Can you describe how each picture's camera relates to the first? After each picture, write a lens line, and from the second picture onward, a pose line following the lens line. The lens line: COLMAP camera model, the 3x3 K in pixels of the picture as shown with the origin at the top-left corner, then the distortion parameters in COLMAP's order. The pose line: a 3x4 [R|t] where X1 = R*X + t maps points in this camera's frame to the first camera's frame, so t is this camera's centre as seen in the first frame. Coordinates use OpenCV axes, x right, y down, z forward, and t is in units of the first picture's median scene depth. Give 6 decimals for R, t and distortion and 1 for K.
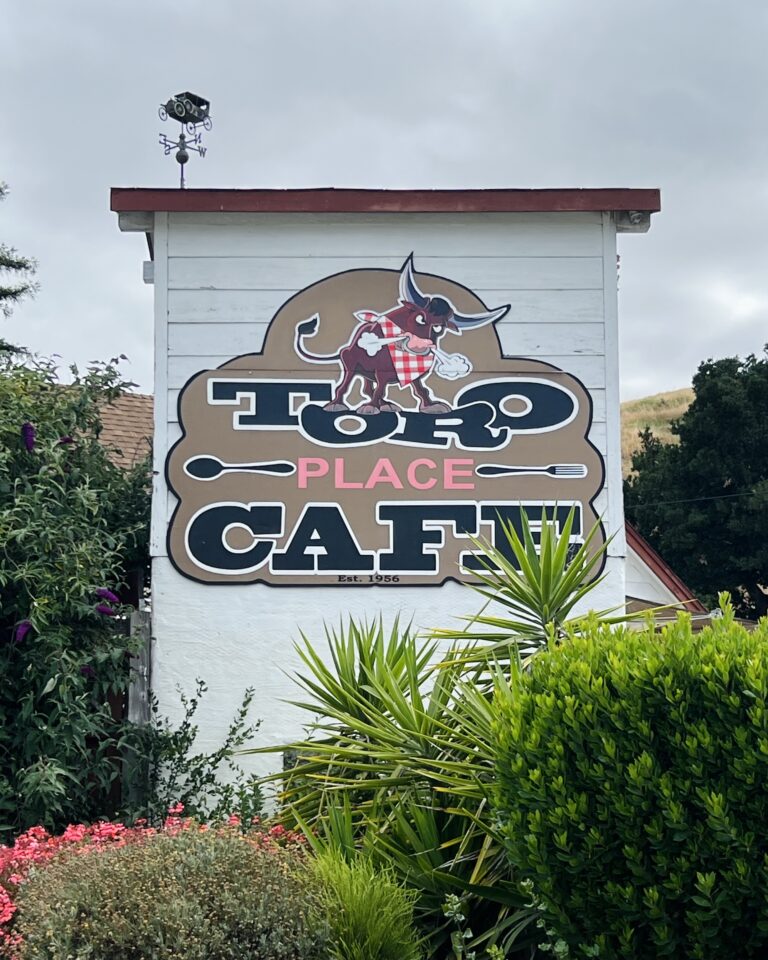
lens RADIAL K [[1614.8, 0, 384.0], [0, 1614.8, 485.6], [0, 0, 1]] dist [0.371508, 0.000000]
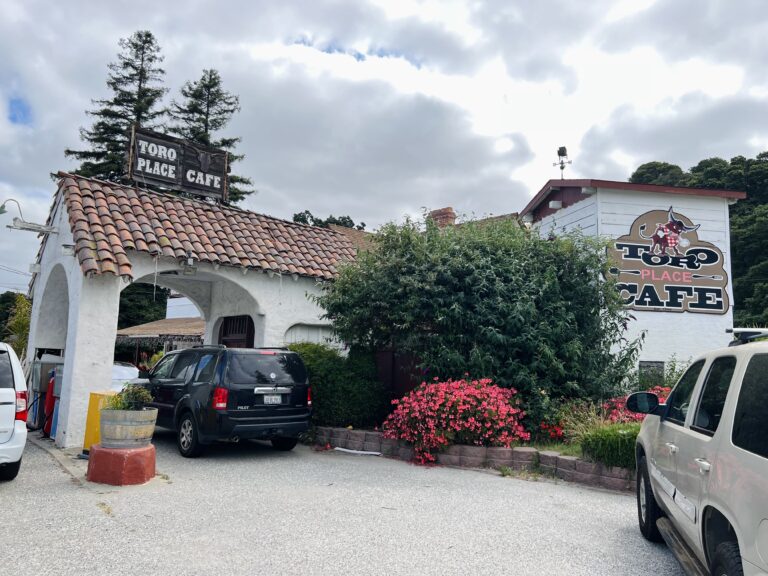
lens RADIAL K [[579.2, 0, 384.5], [0, 579.2, 283.4], [0, 0, 1]] dist [0.001661, 0.000841]
pose [[0.981169, 0.044881, 0.187866, -0.743111], [-0.050143, 0.998469, 0.023348, 0.008304], [-0.186530, -0.032329, 0.981917, -0.002778]]
